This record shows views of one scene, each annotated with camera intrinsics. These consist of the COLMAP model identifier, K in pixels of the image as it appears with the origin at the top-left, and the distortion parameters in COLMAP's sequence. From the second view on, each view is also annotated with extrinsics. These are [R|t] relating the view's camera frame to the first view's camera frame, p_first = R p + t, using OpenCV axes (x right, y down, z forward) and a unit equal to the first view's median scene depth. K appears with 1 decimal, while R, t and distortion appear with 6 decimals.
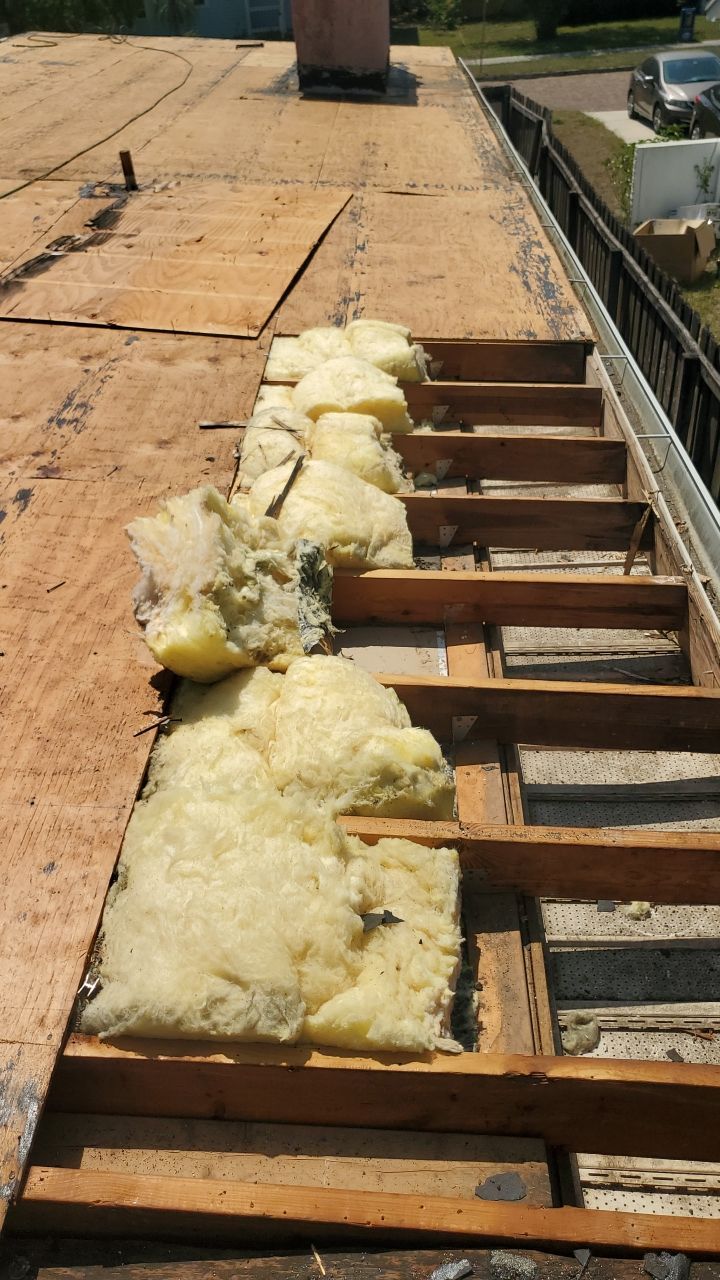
lens RADIAL K [[982.8, 0, 360.0], [0, 982.8, 640.0], [0, 0, 1]] dist [0.017863, -0.002363]
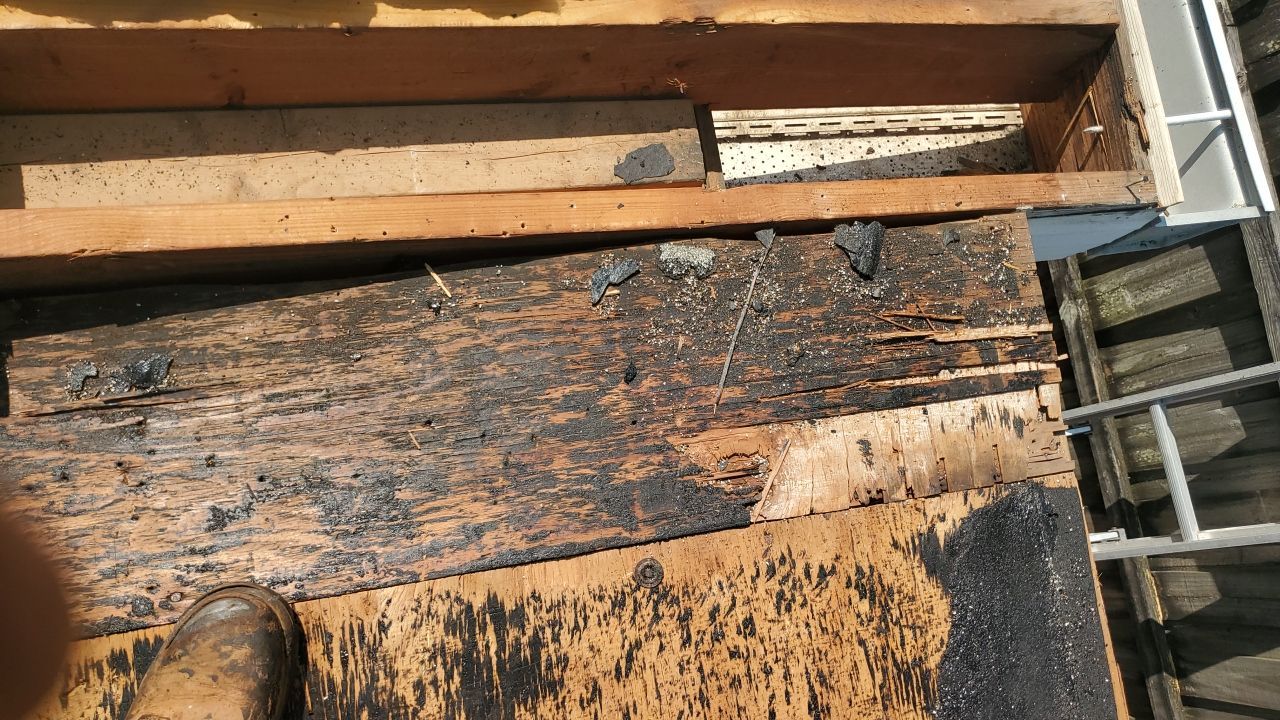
lens RADIAL K [[998.5, 0, 640.0], [0, 998.5, 360.0], [0, 0, 1]] dist [0.049945, -0.078375]
pose [[0.945376, -0.147750, 0.290576, -0.038271], [-0.097383, 0.722677, 0.684292, 0.043619], [-0.311096, -0.675210, 0.668813, 0.126101]]
